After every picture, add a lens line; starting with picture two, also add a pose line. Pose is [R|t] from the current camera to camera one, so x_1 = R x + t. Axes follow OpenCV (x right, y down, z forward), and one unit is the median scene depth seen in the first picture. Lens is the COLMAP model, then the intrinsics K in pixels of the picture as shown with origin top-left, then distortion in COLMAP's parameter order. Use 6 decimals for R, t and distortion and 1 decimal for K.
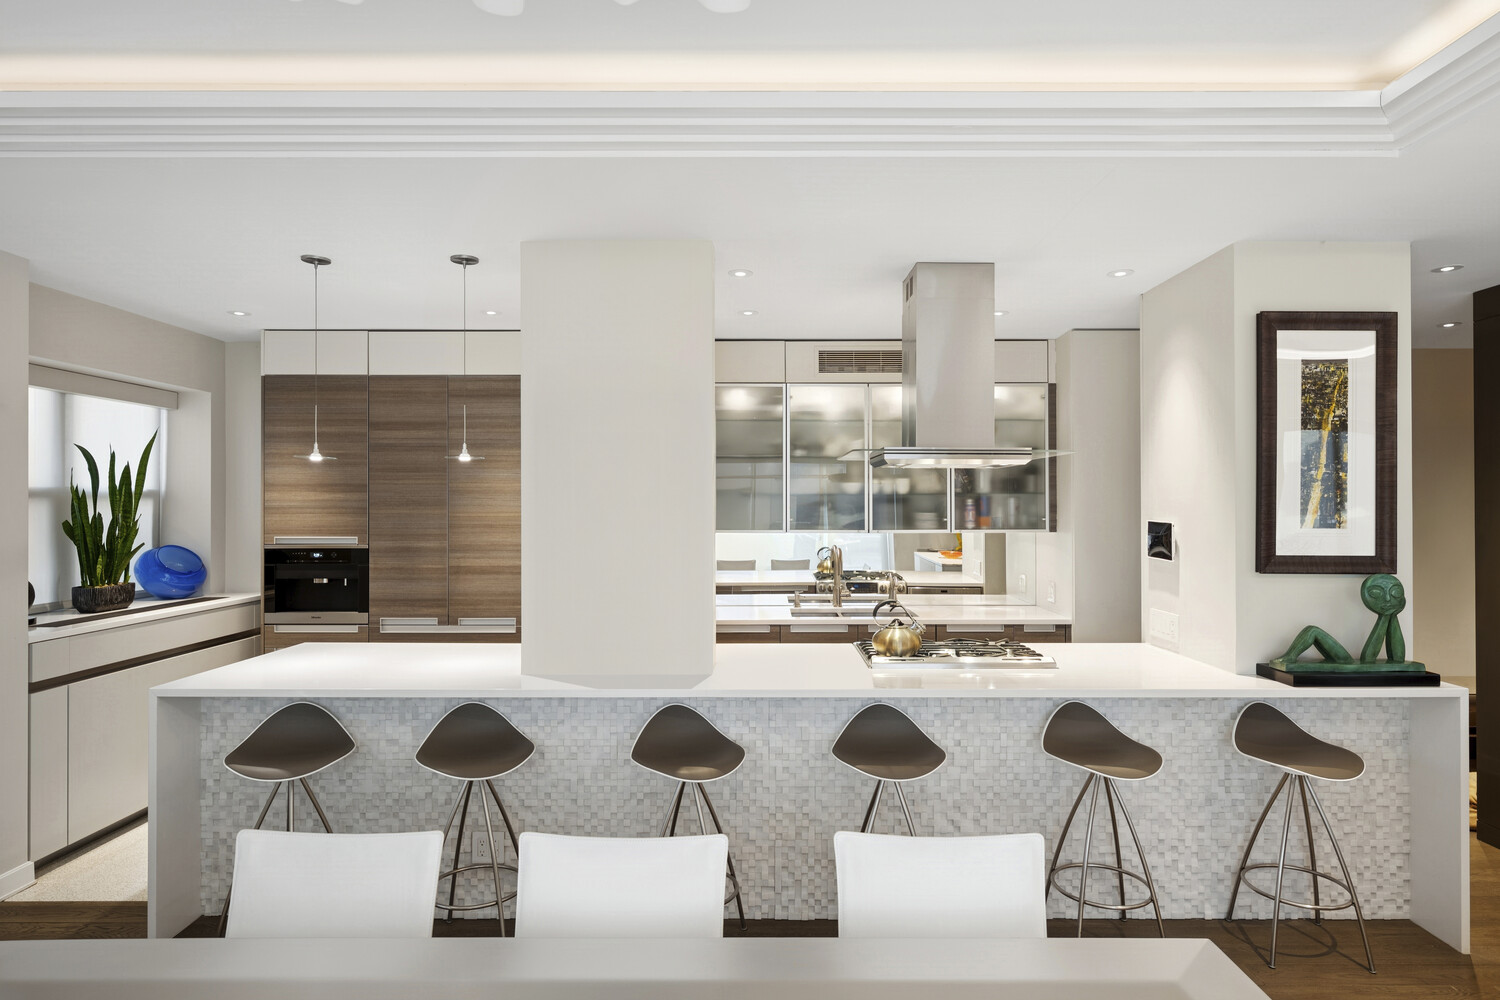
lens RADIAL K [[837.8, 0, 750.0], [0, 837.8, 500.0], [0, 0, 1]] dist [-0.015471, -0.000226]
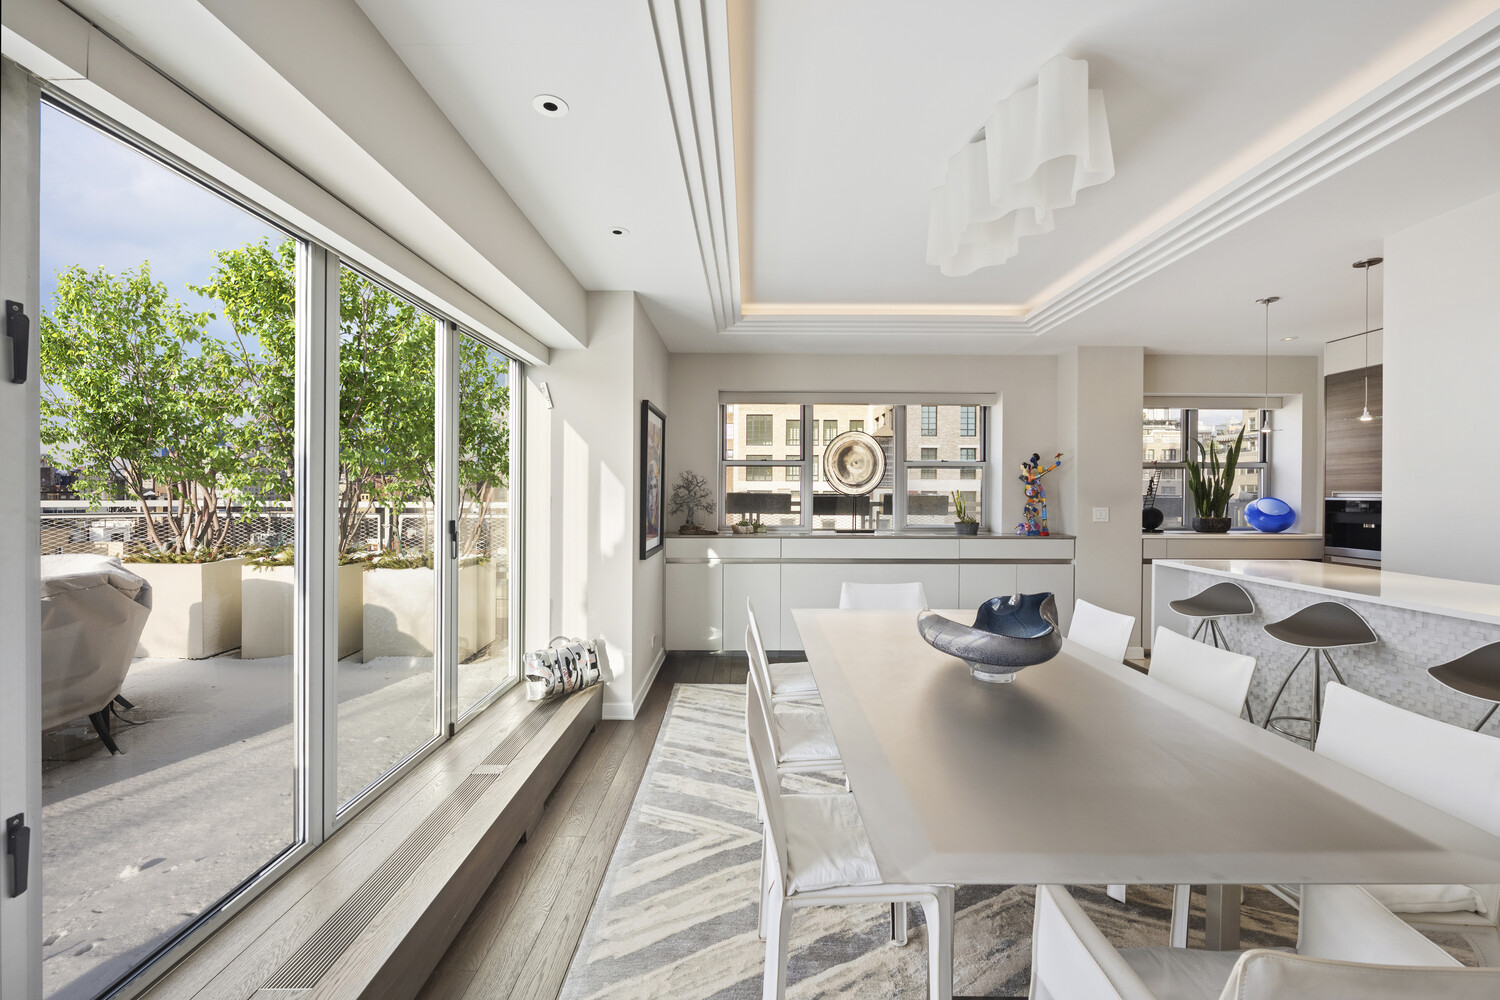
lens RADIAL K [[607.7, 0, 750.0], [0, 607.7, 500.0], [0, 0, 1]] dist [-0.007448, 0.000162]
pose [[-0.004406, 0.012013, -0.999918, 0.456763], [0.000710, 0.999928, 0.012010, 0.048199], [0.999990, -0.000657, -0.004414, 0.048912]]
